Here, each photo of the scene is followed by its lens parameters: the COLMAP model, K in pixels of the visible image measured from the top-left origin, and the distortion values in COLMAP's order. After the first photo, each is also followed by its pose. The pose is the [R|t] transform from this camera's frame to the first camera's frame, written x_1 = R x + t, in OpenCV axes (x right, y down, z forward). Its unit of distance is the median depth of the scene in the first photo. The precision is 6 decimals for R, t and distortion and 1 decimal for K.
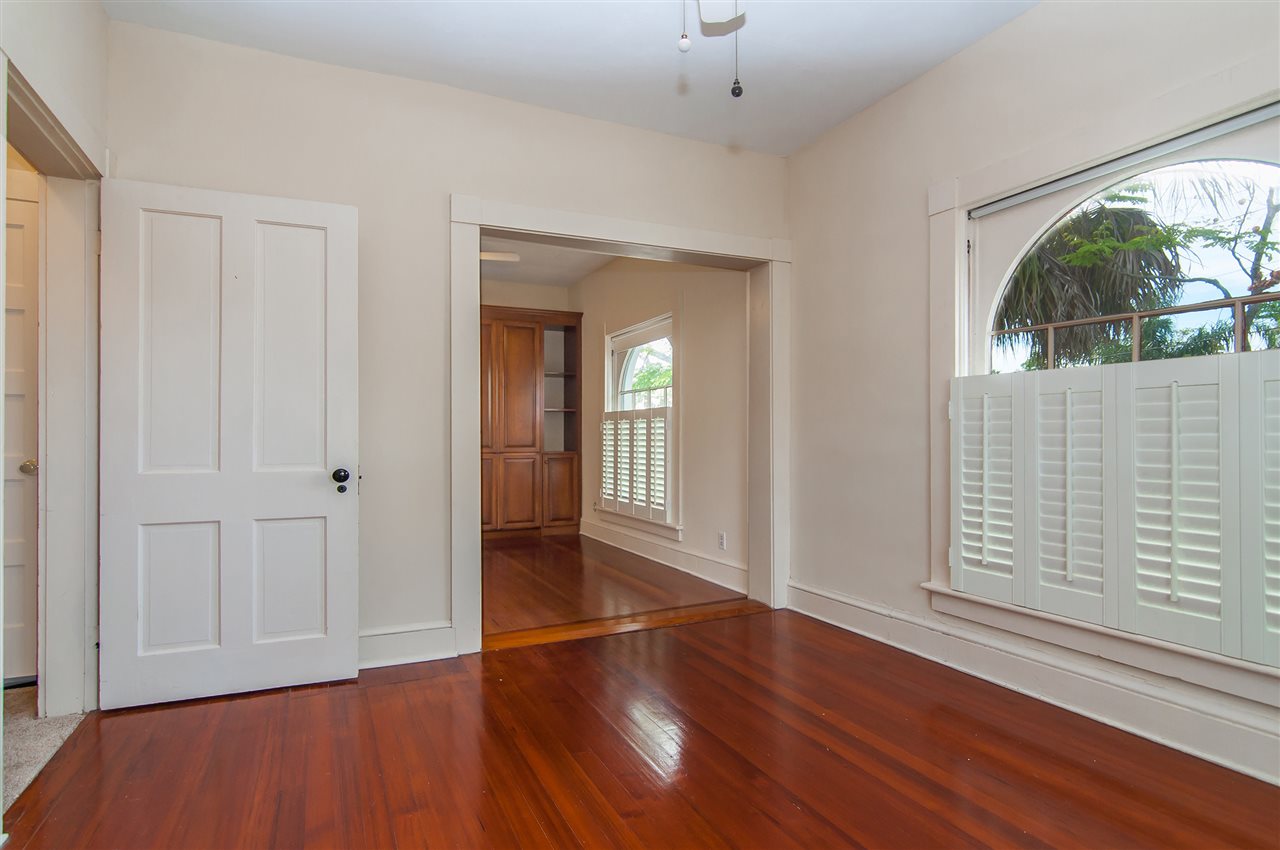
lens RADIAL K [[668.9, 0, 633.0], [0, 668.9, 426.4], [0, 0, 1]] dist [0.003640, 0.000757]
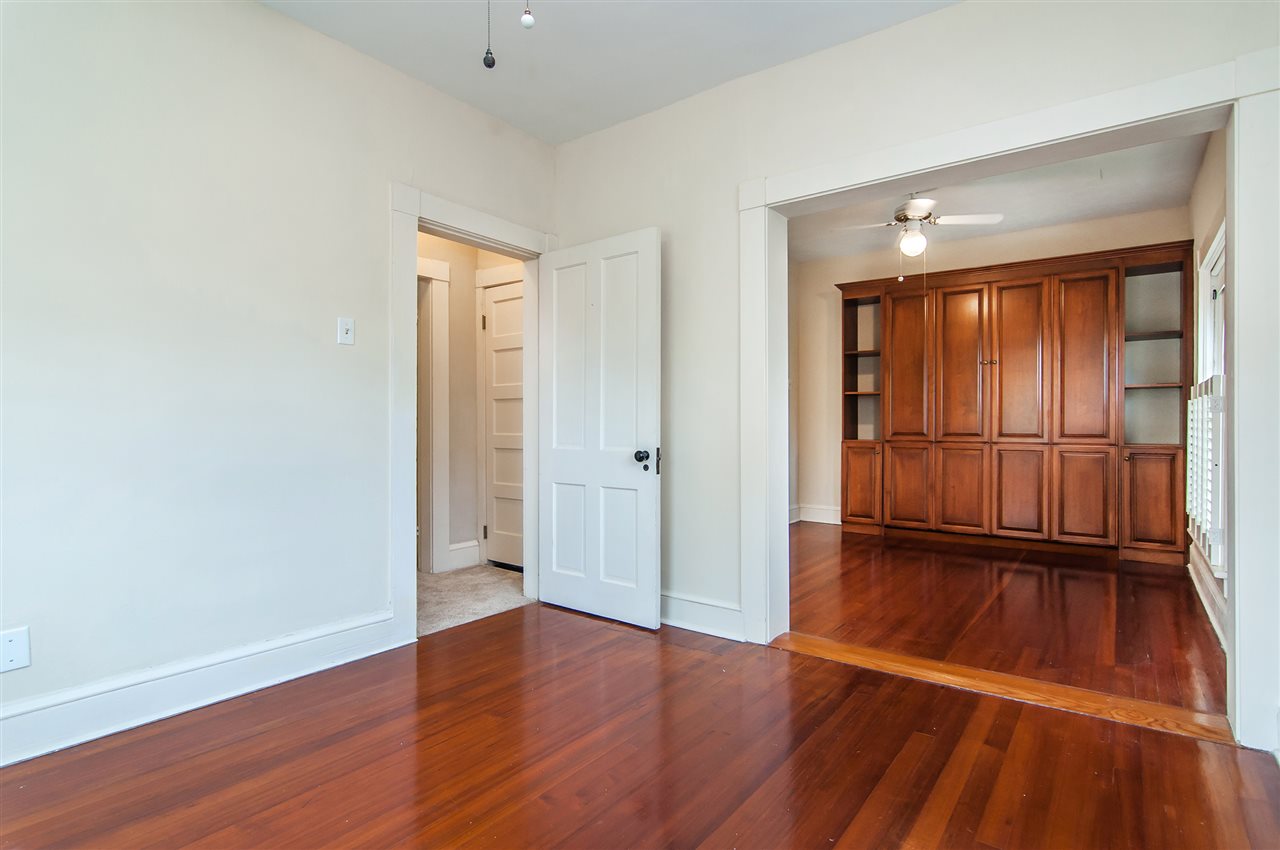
lens RADIAL K [[668.9, 0, 631.7], [0, 668.9, 430.1], [0, 0, 1]] dist [0.003640, 0.000757]
pose [[0.465138, 0.006531, -0.885214, 0.272036], [0.013816, 0.999797, 0.014636, 0.004471], [0.885130, -0.019038, 0.464954, 0.194077]]
